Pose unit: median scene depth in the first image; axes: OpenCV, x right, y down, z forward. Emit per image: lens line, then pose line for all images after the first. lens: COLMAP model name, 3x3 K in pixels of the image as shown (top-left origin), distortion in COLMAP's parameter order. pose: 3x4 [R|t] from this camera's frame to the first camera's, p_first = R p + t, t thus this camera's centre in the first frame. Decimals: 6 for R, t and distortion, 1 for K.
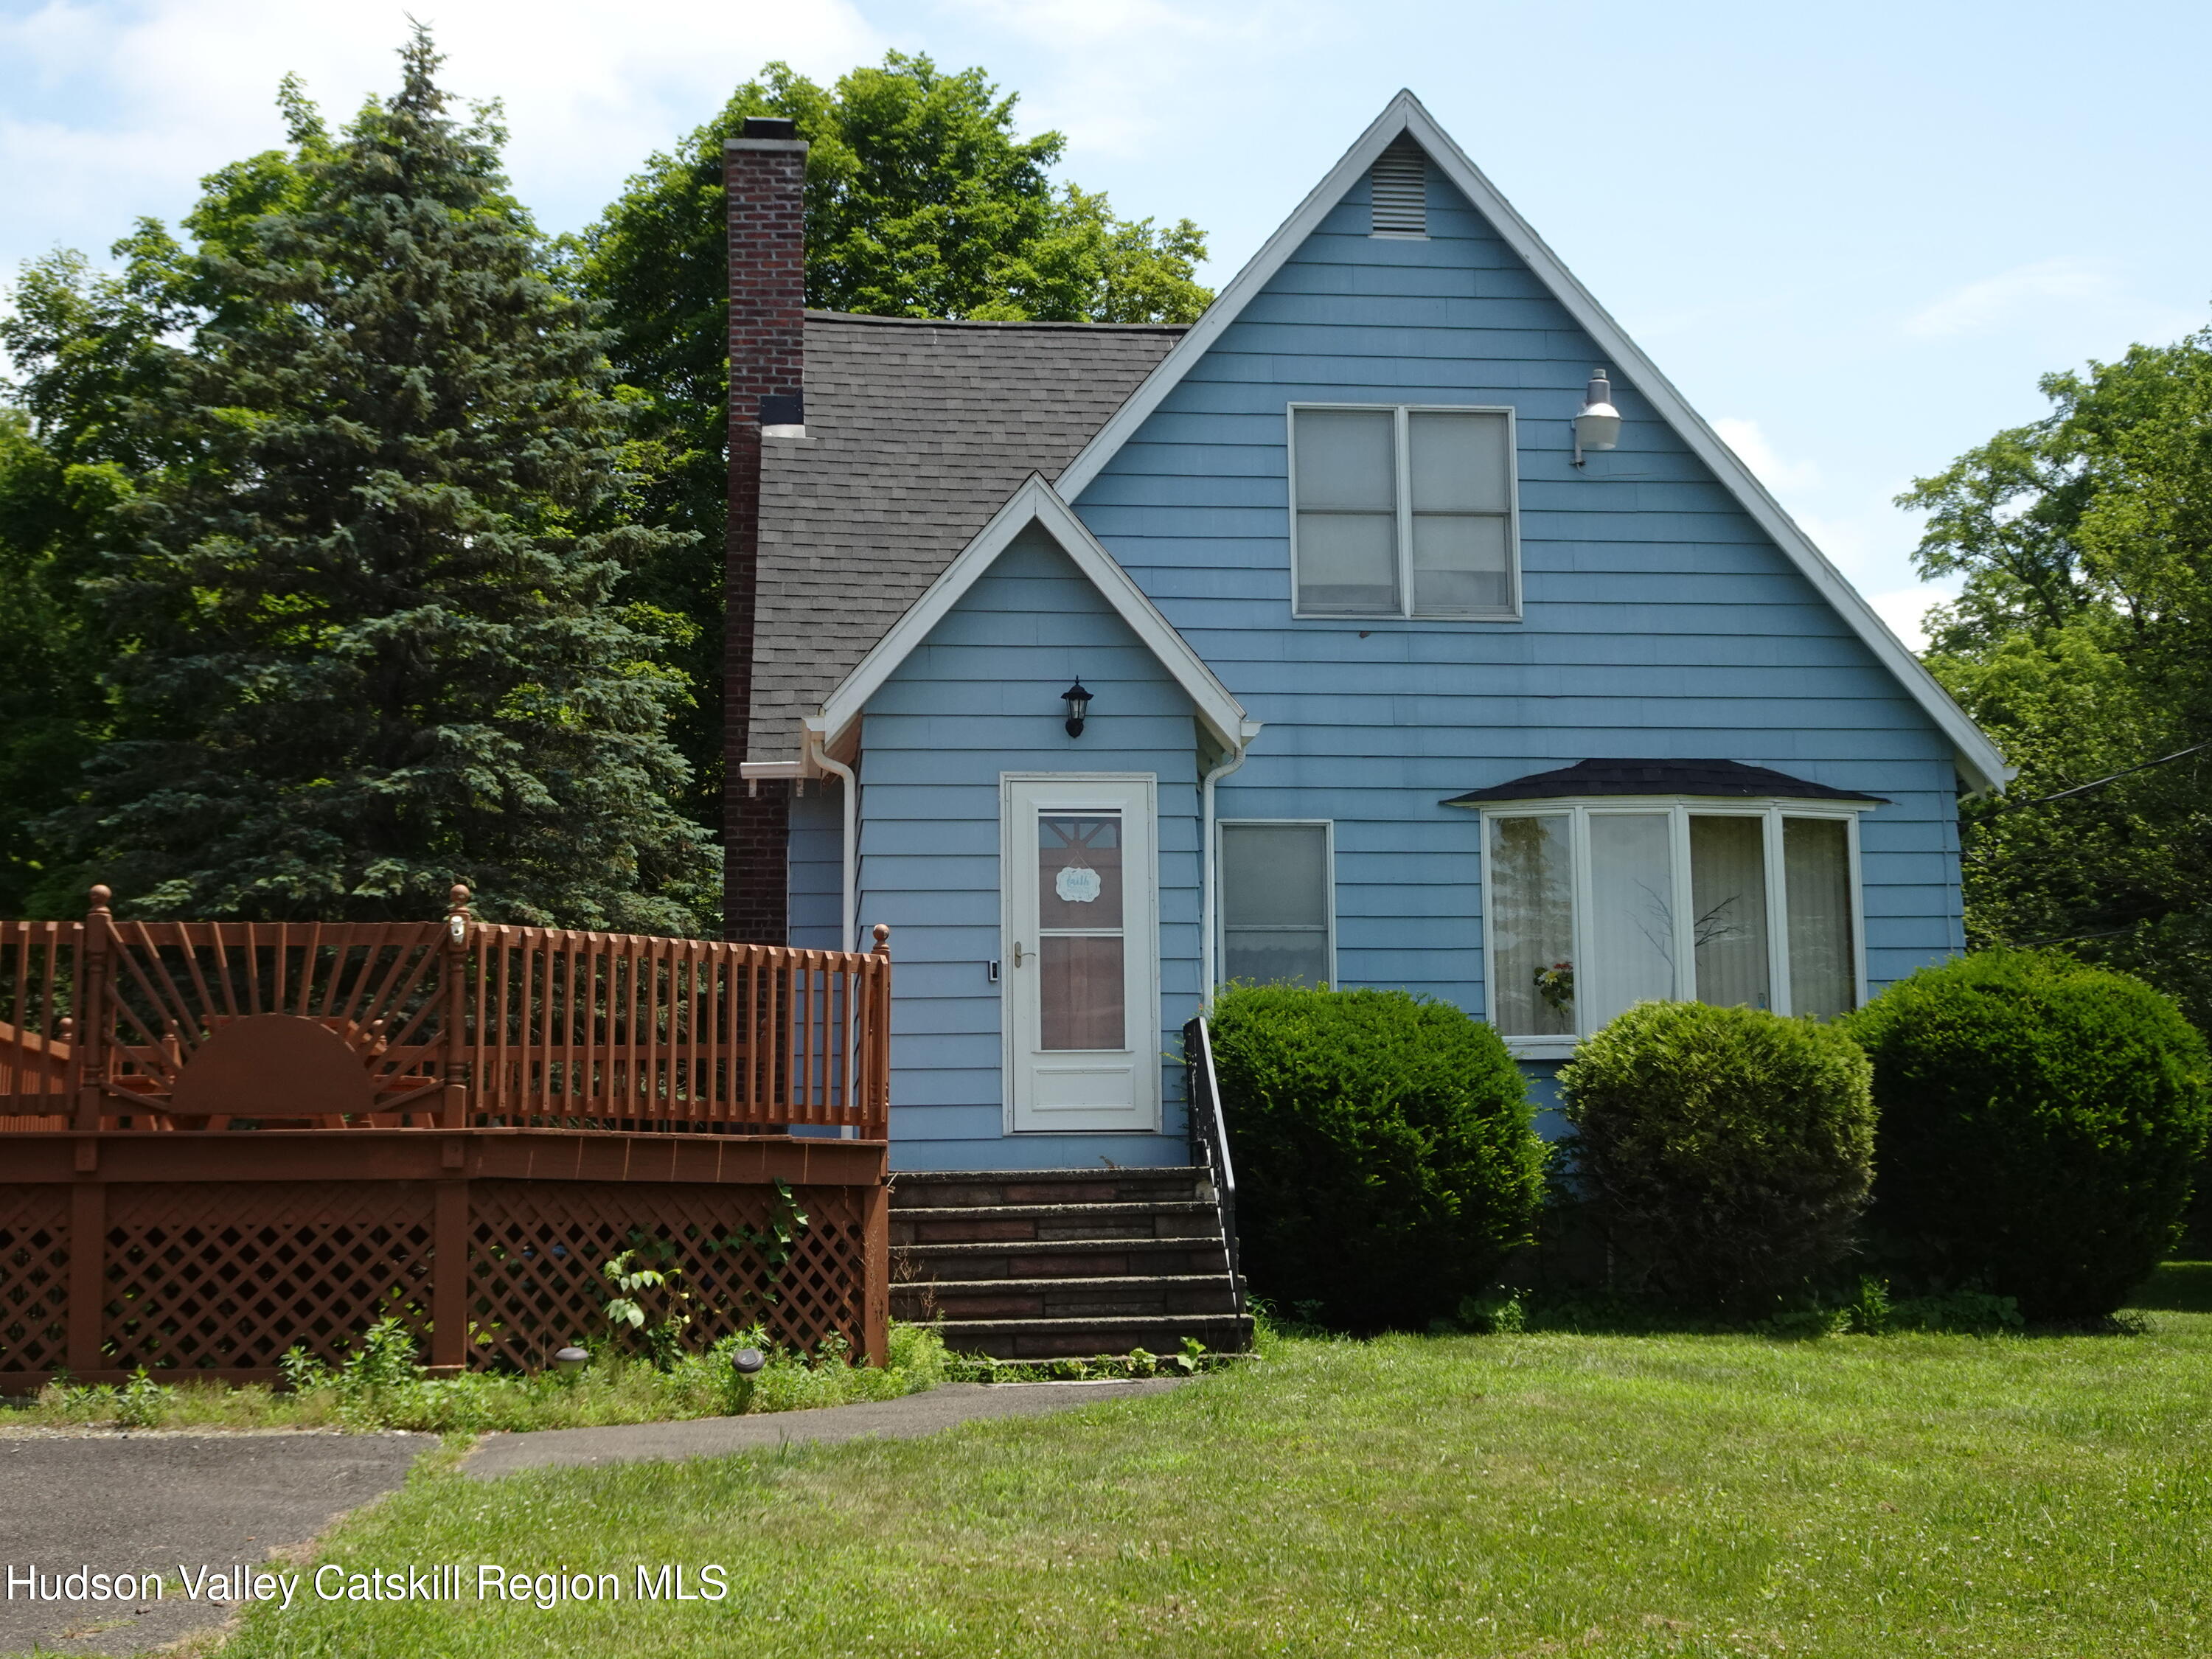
lens RADIAL K [[3114.5, 0, 1062.4], [0, 3114.5, 796.5], [0, 0, 1]] dist [0.020468, 0.000000]
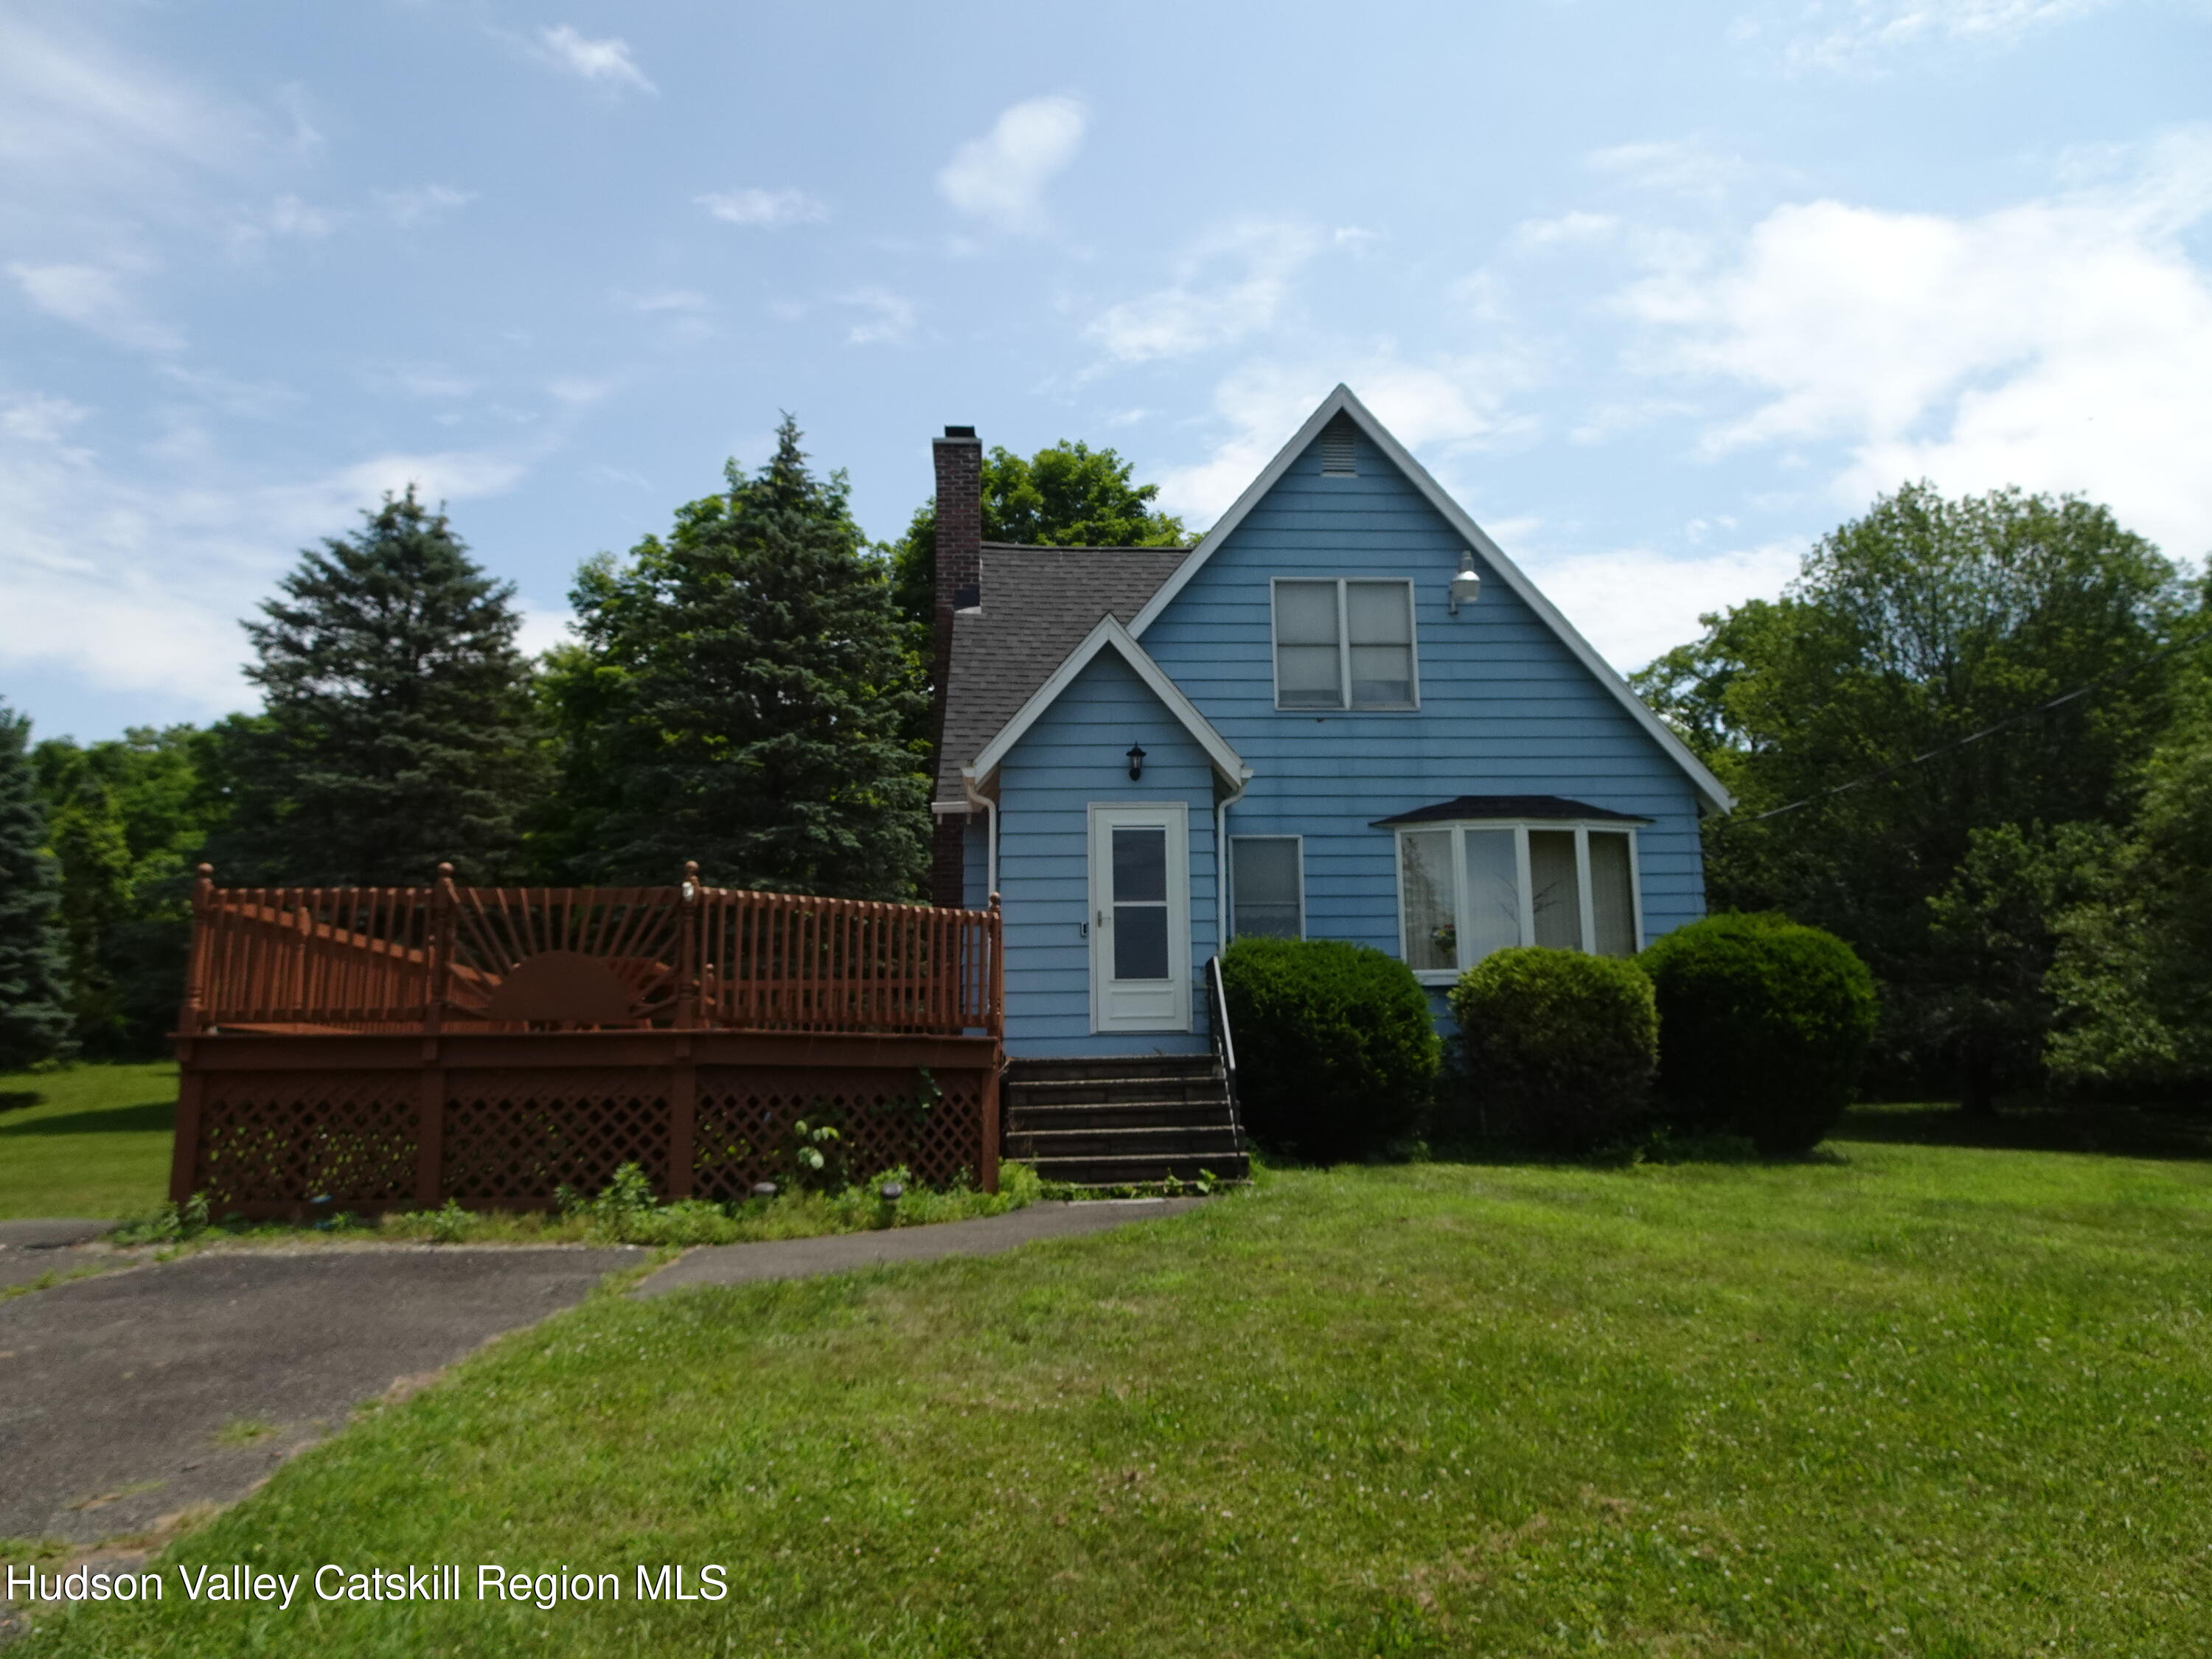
lens RADIAL K [[1592.6, 0, 1094.1], [0, 1592.6, 824.0], [0, 0, 1]] dist [0.009831, 0.000367]
pose [[0.998746, -0.010196, -0.049017, 0.020512], [0.008984, 0.999650, -0.024884, 0.020749], [0.049254, 0.024413, 0.998488, 0.179376]]
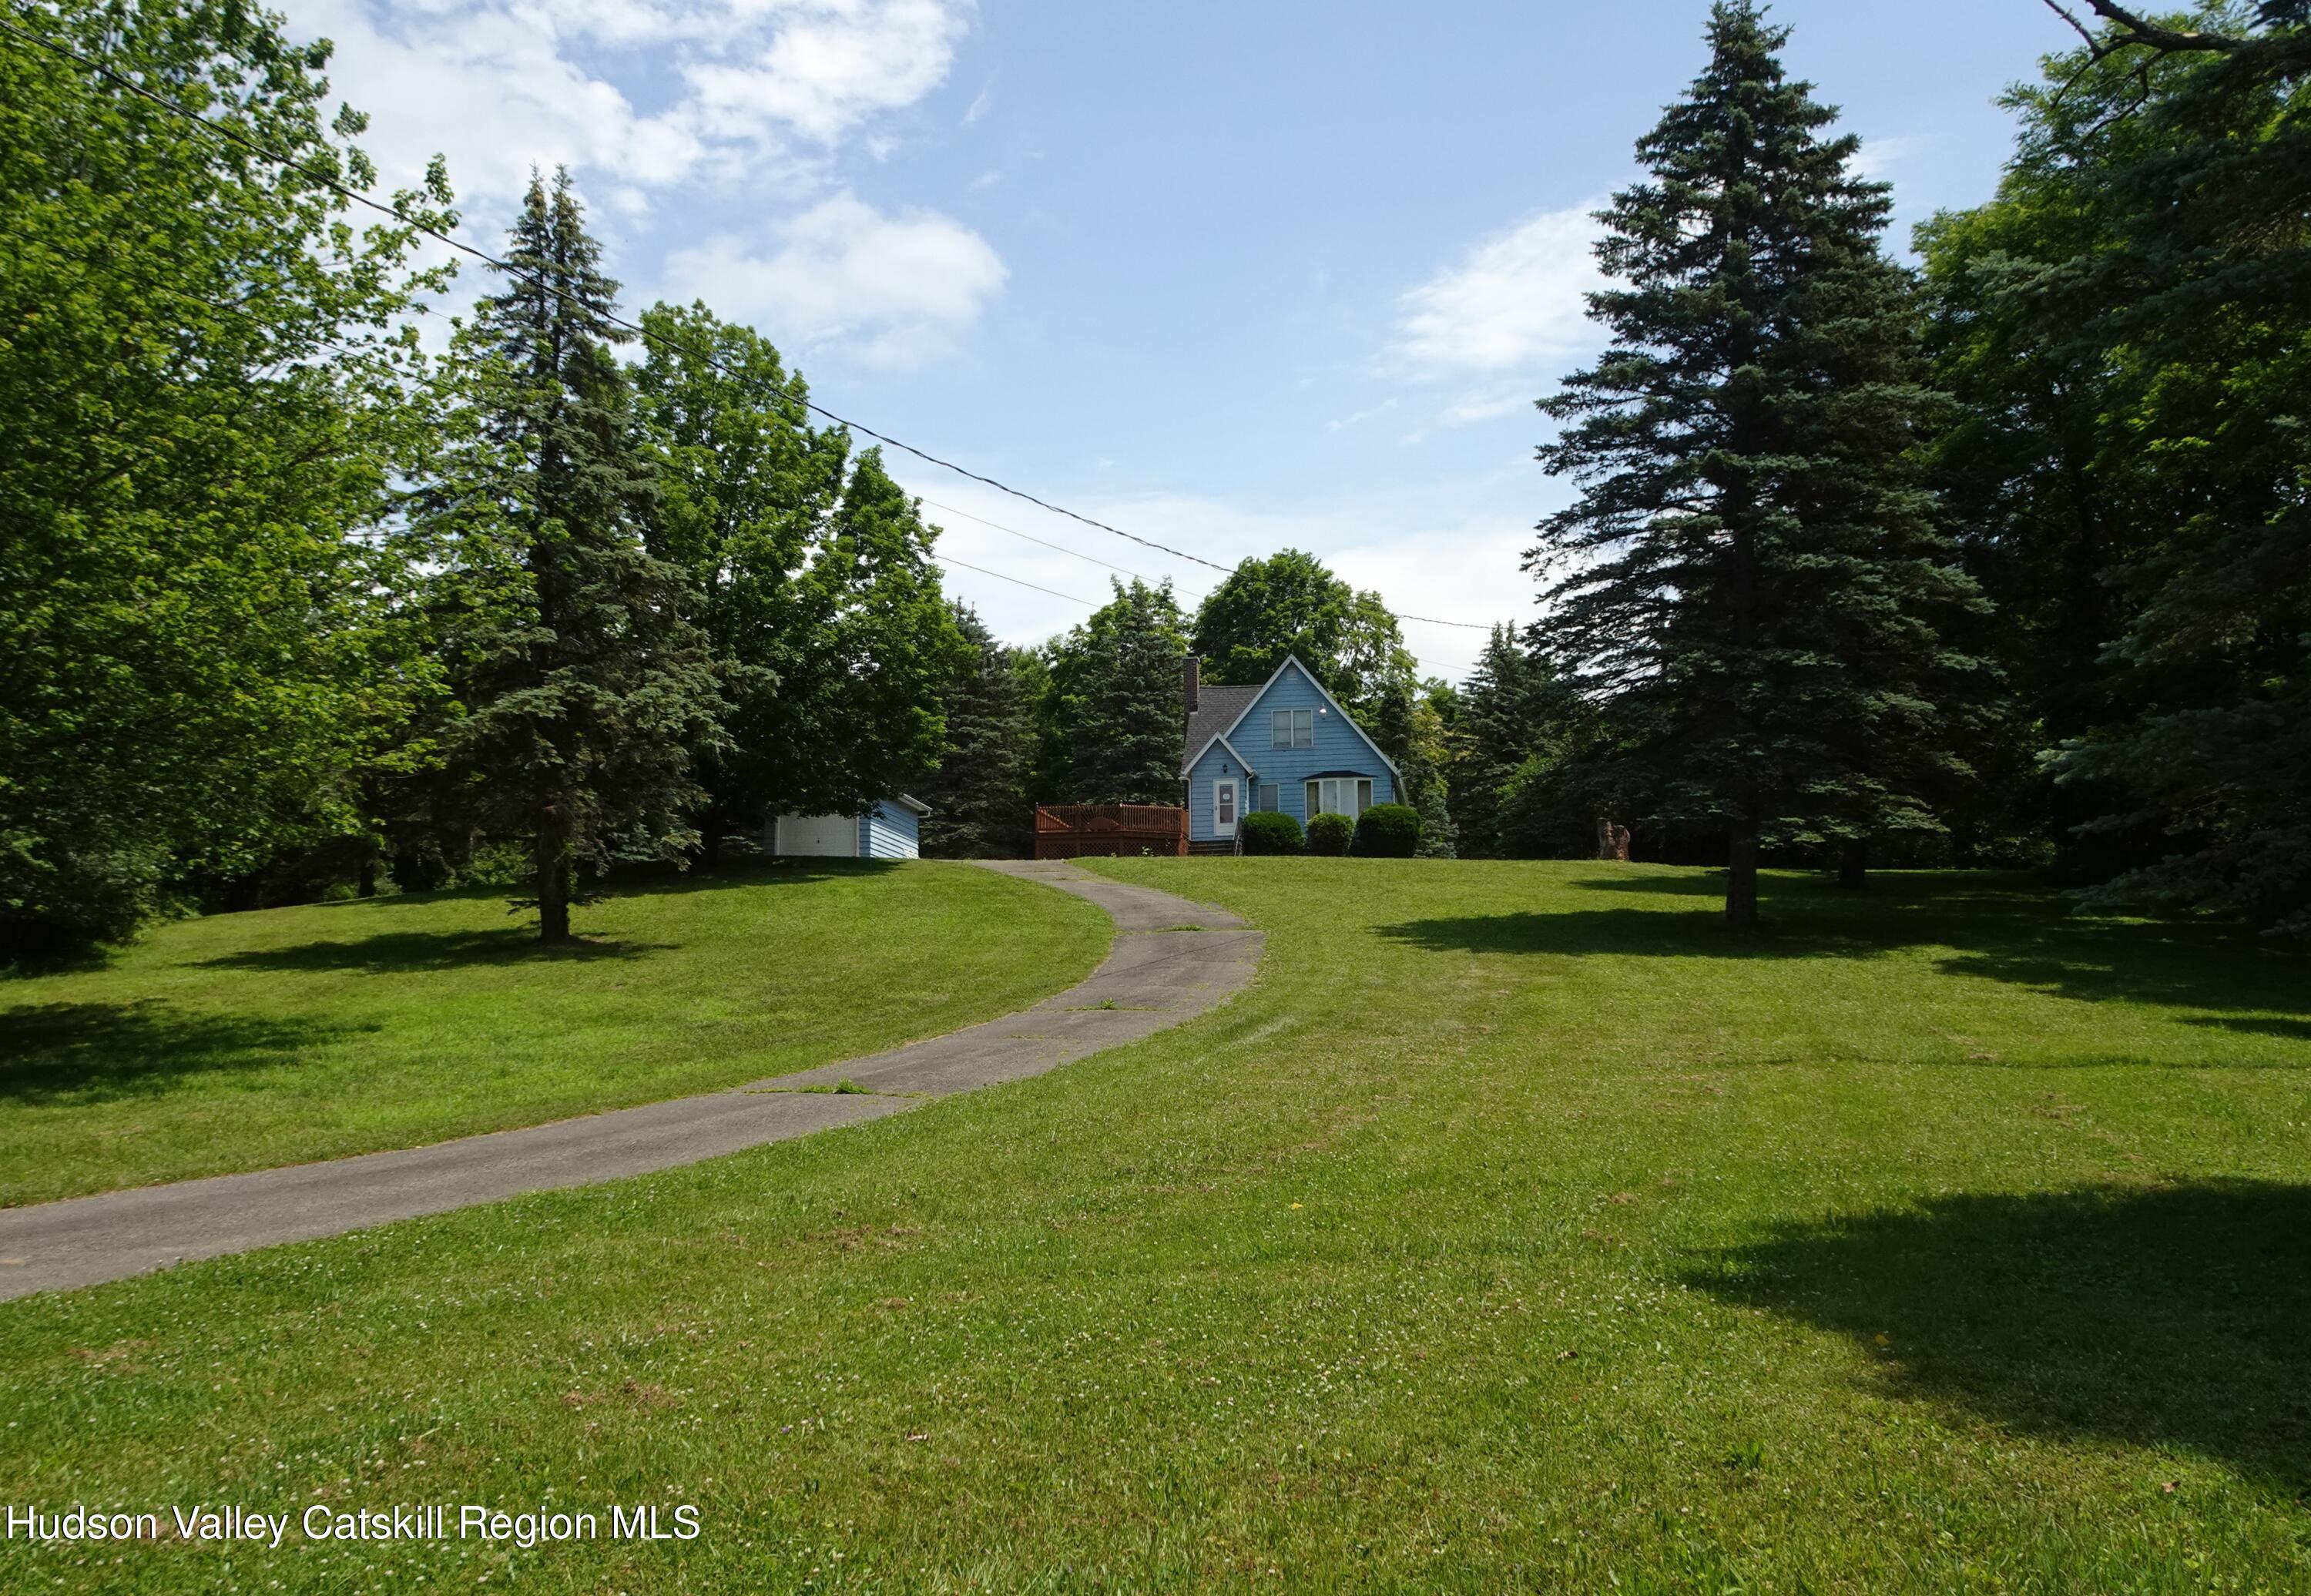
lens RADIAL K [[1846.3, 0, 1148.9], [0, 1846.3, 800.6], [0, 0, 1]] dist [0.007826, 0.000217]
pose [[0.968283, -0.030343, -0.248008, 0.703684], [0.039243, 0.998748, 0.031018, -0.077230], [0.246756, -0.039766, 0.968261, -2.393595]]
